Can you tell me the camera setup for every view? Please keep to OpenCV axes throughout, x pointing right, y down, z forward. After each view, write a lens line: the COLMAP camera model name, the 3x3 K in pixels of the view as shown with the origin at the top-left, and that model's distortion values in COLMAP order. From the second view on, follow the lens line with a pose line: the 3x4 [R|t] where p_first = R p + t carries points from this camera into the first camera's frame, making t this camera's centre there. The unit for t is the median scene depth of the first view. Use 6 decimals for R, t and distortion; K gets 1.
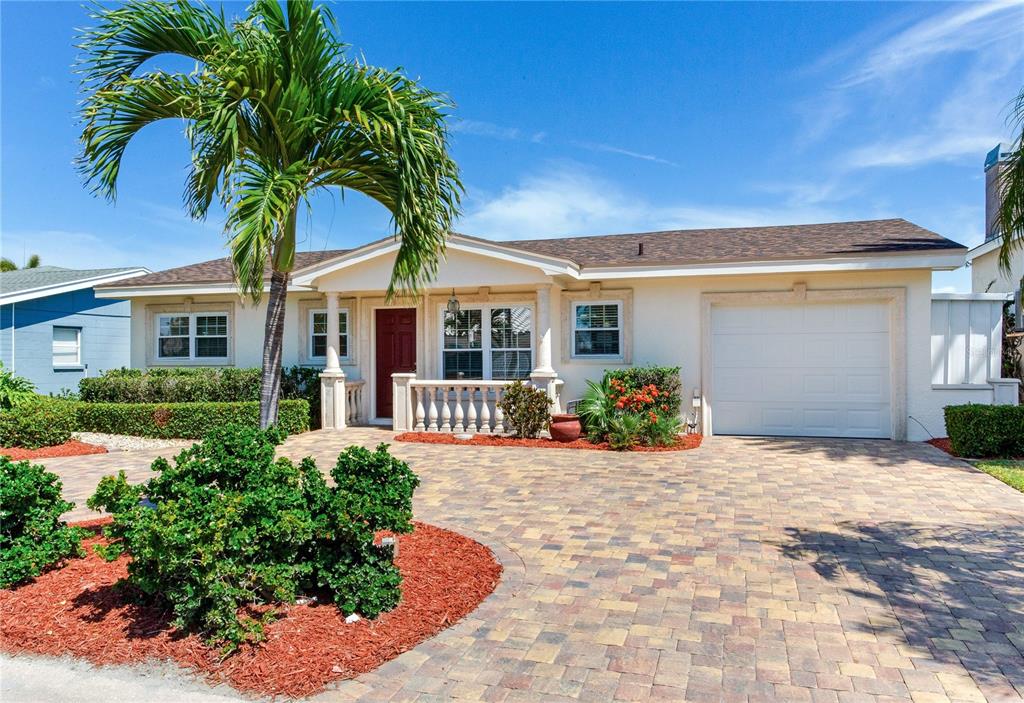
lens RADIAL K [[765.0, 0, 520.2], [0, 765.0, 349.4], [0, 0, 1]] dist [0.020089, -0.015602]
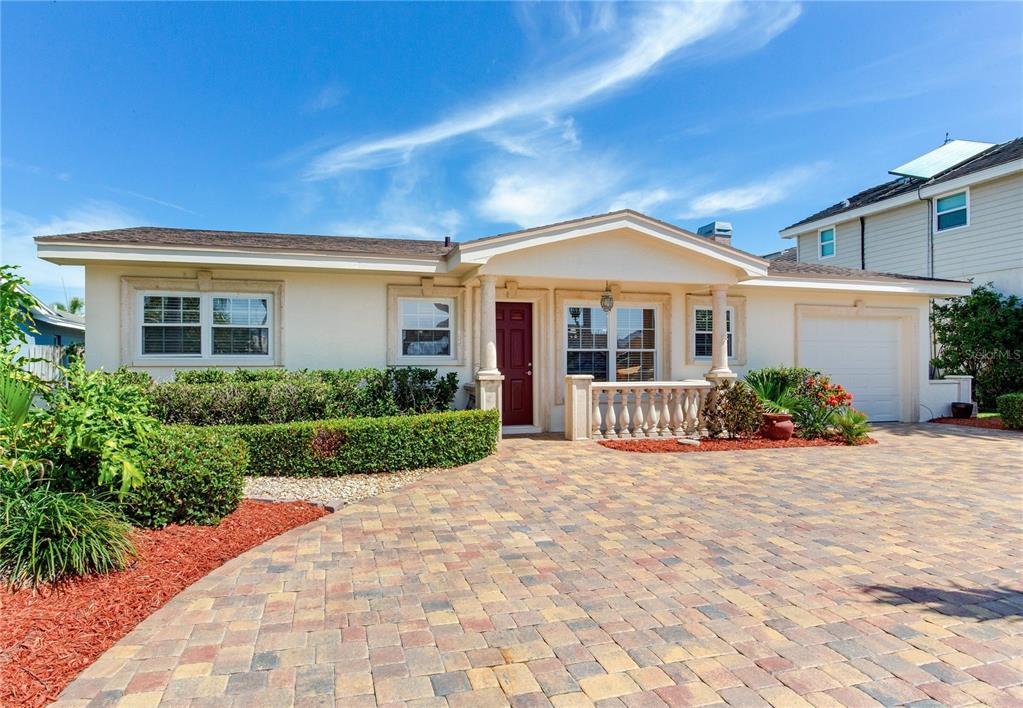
lens RADIAL K [[574.5, 0, 501.9], [0, 574.5, 362.8], [0, 0, 1]] dist [-0.007075, 0.000369]
pose [[0.833958, 0.005871, 0.551797, -0.570219], [-0.009483, 0.999948, 0.003693, 0.015427], [-0.551747, -0.008313, 0.833970, 0.478255]]
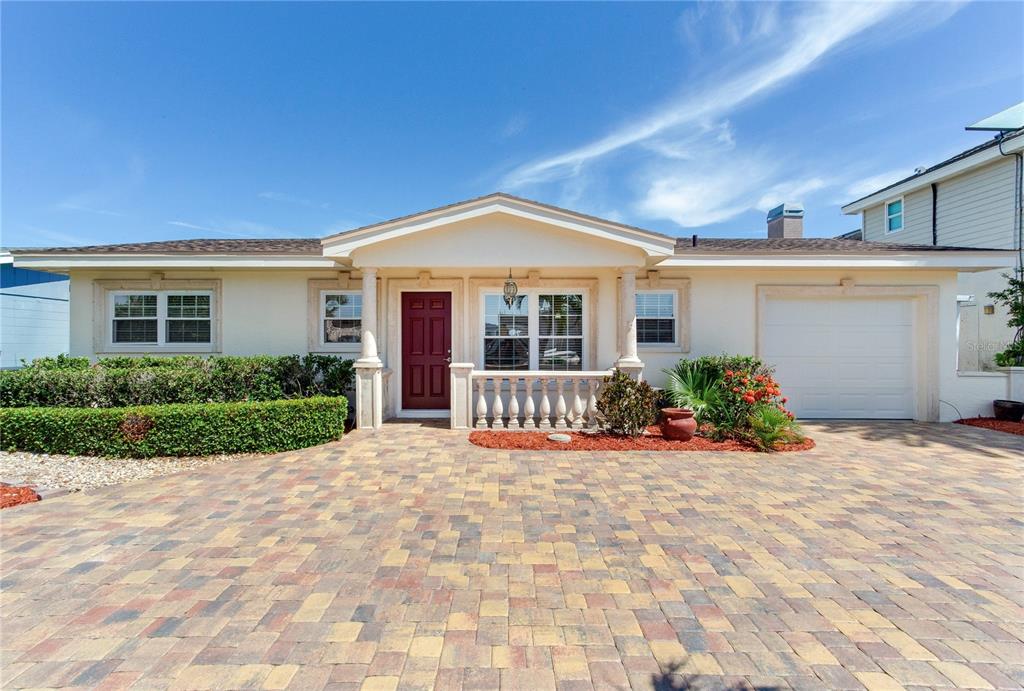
lens RADIAL K [[477.4, 0, 520.2], [0, 477.4, 342.3], [0, 0, 1]] dist [0.000585, 0.006071]
pose [[0.952967, 0.007003, 0.302992, -0.245078], [-0.009359, 0.999936, 0.006325, 0.003088], [-0.302929, -0.008863, 0.952972, 0.440566]]
